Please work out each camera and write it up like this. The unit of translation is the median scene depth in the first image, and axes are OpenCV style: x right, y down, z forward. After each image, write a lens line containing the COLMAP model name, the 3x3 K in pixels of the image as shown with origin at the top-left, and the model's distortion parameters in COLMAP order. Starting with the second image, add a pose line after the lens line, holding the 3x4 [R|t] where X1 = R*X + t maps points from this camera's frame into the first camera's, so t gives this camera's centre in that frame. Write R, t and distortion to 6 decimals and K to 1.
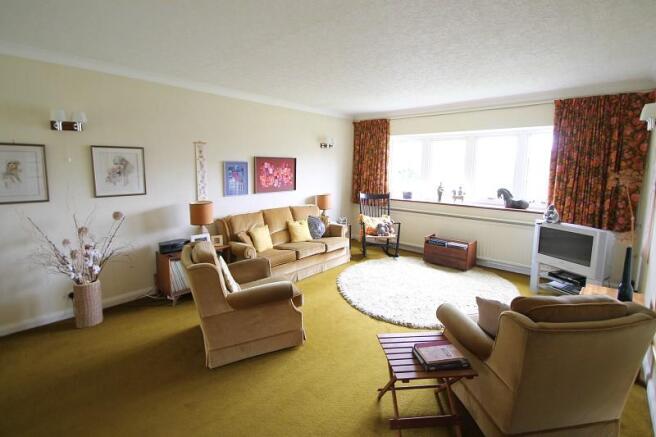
lens RADIAL K [[316.0, 0, 330.7], [0, 316.0, 216.5], [0, 0, 1]] dist [0.002899, -0.005463]
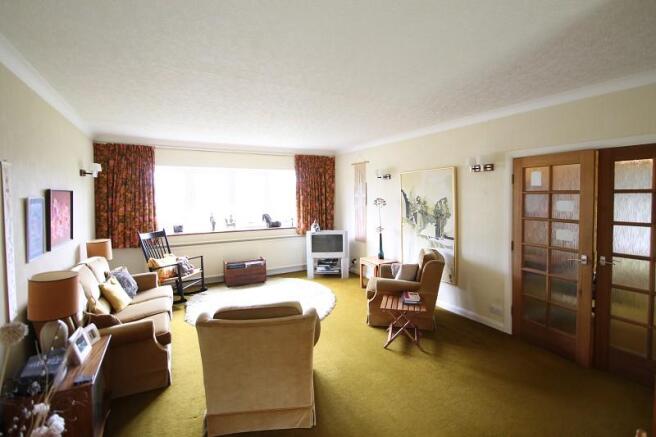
lens RADIAL K [[316.0, 0, 330.7], [0, 316.0, 217.9], [0, 0, 1]] dist [0.002899, -0.005463]
pose [[0.308638, -0.077919, 0.947983, -0.568095], [0.166313, 0.985707, 0.026873, -0.055991], [-0.936527, 0.149367, 0.317186, 0.298996]]
